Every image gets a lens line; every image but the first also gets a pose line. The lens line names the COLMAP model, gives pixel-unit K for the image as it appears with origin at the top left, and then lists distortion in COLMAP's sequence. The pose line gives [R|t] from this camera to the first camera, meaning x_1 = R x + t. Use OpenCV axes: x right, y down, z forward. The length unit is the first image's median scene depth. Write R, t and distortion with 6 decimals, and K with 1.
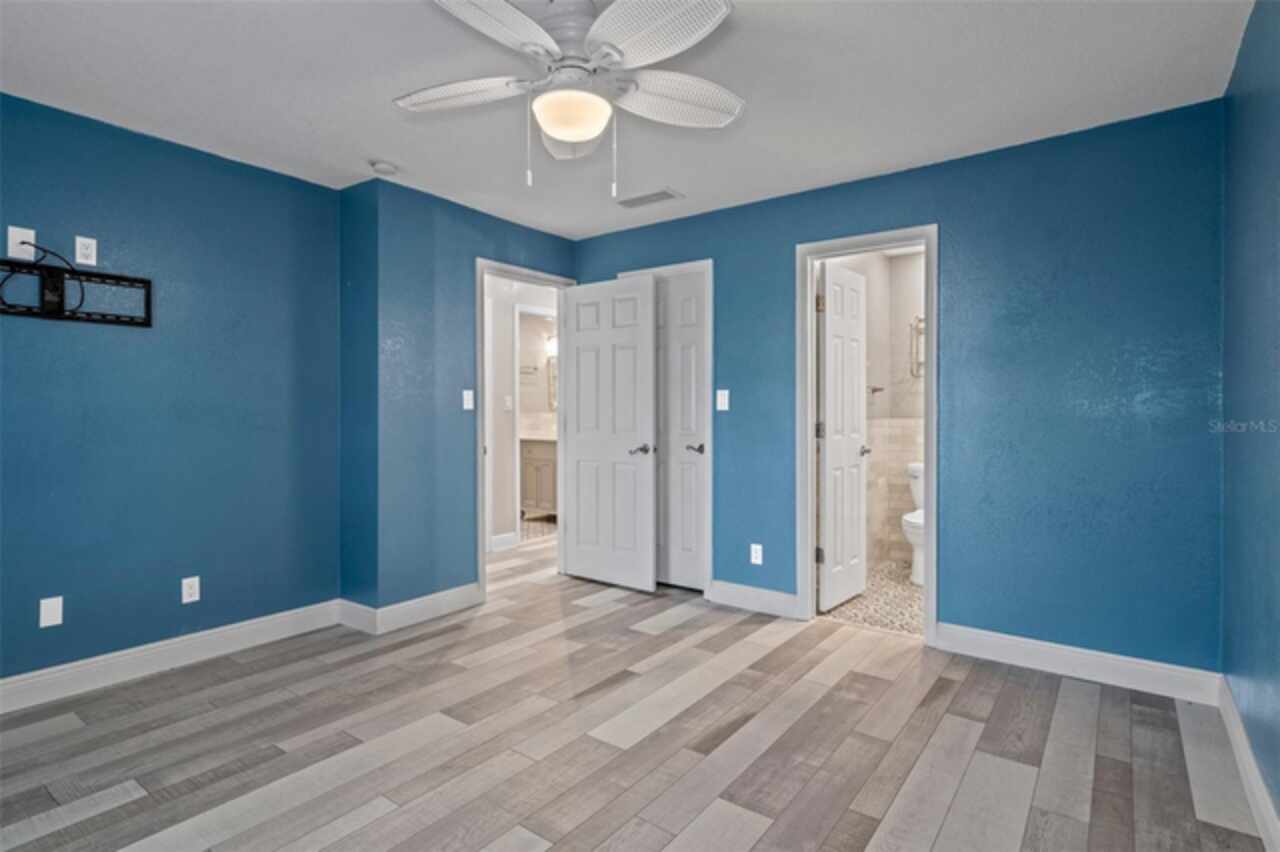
lens RADIAL K [[644.0, 0, 634.7], [0, 644.0, 424.5], [0, 0, 1]] dist [0.002434, 0.000481]
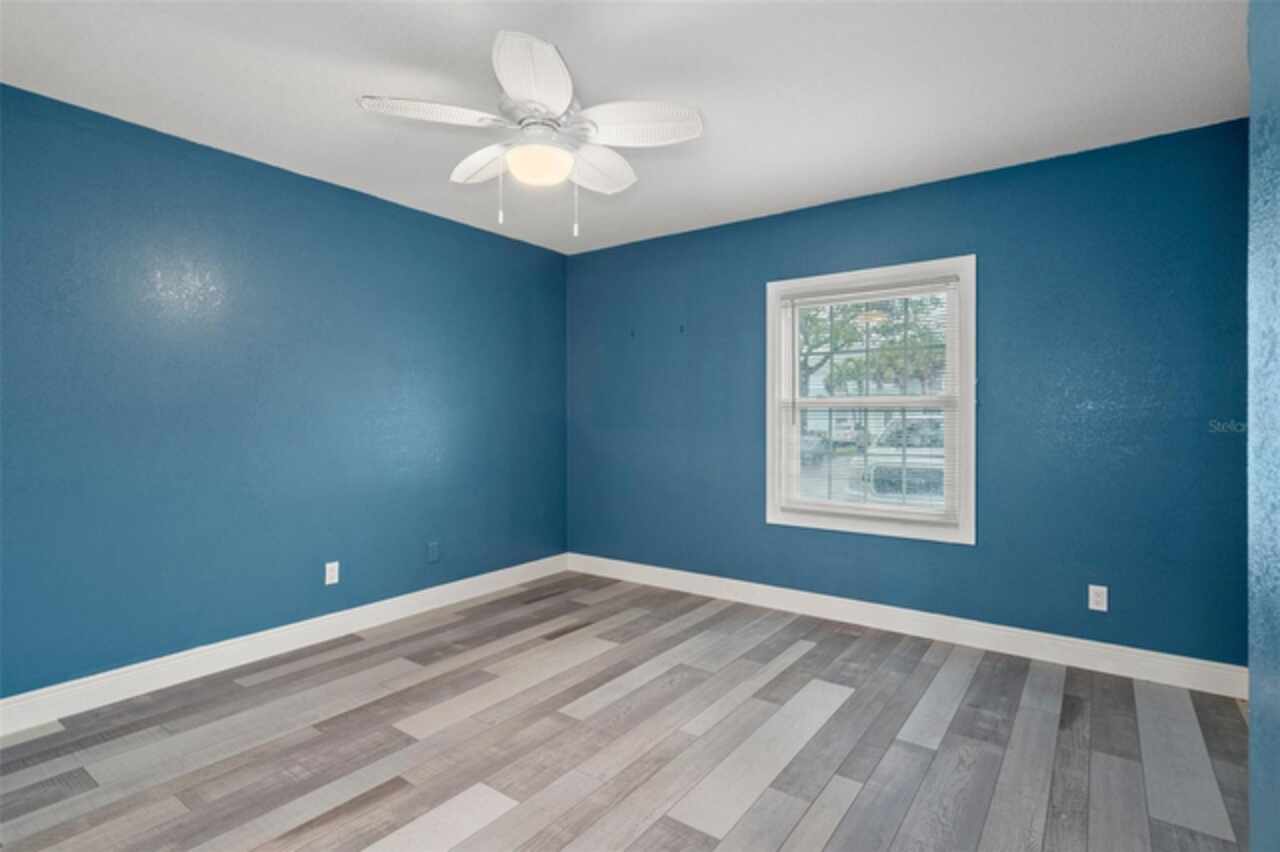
lens RADIAL K [[644.0, 0, 634.7], [0, 644.0, 424.5], [0, 0, 1]] dist [0.002434, 0.000481]
pose [[-0.999977, -0.001983, -0.006492, -0.236191], [-0.002113, 0.999796, 0.020087, -0.032053], [0.006451, 0.020100, -0.999777, 1.968376]]
